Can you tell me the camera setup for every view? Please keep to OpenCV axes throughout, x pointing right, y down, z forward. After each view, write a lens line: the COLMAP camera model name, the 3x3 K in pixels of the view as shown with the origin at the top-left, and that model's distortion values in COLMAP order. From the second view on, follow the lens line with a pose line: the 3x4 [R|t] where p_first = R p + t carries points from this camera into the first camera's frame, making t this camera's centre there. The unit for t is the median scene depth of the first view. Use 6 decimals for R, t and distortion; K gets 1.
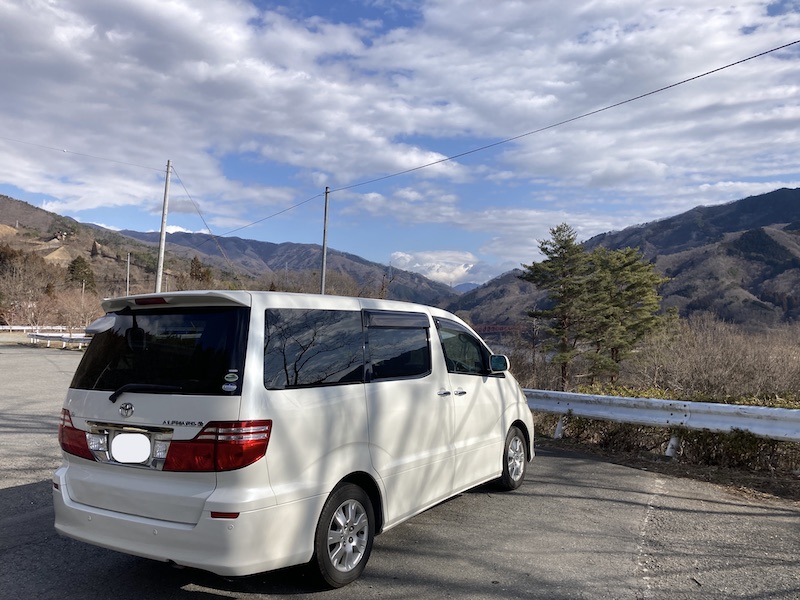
lens RADIAL K [[662.6, 0, 392.3], [0, 662.6, 304.6], [0, 0, 1]] dist [0.030683, -0.017096]
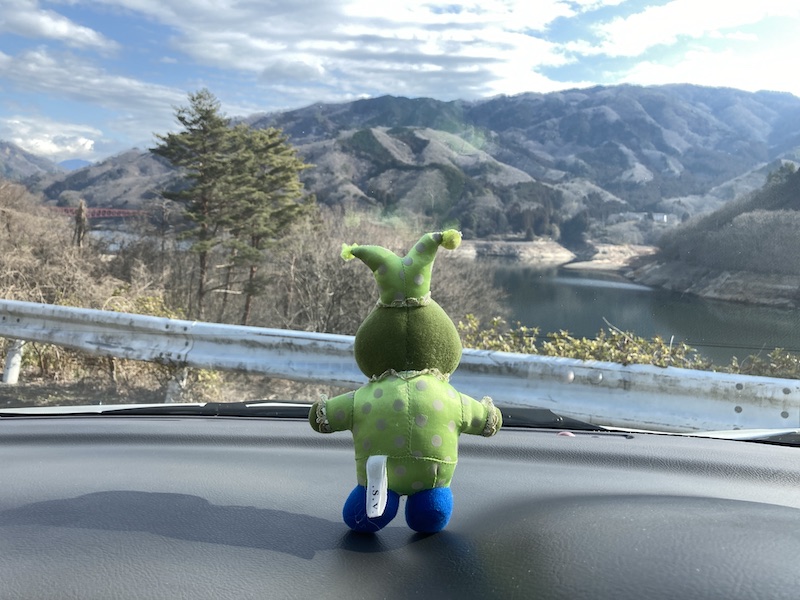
lens RADIAL K [[662.6, 0, 392.9], [0, 662.6, 304.1], [0, 0, 1]] dist [0.030683, -0.017096]
pose [[0.851371, -0.036520, 0.523292, 0.004564], [-0.051335, 0.986985, 0.152400, 0.007459], [-0.522047, -0.156612, 0.838415, 0.103787]]
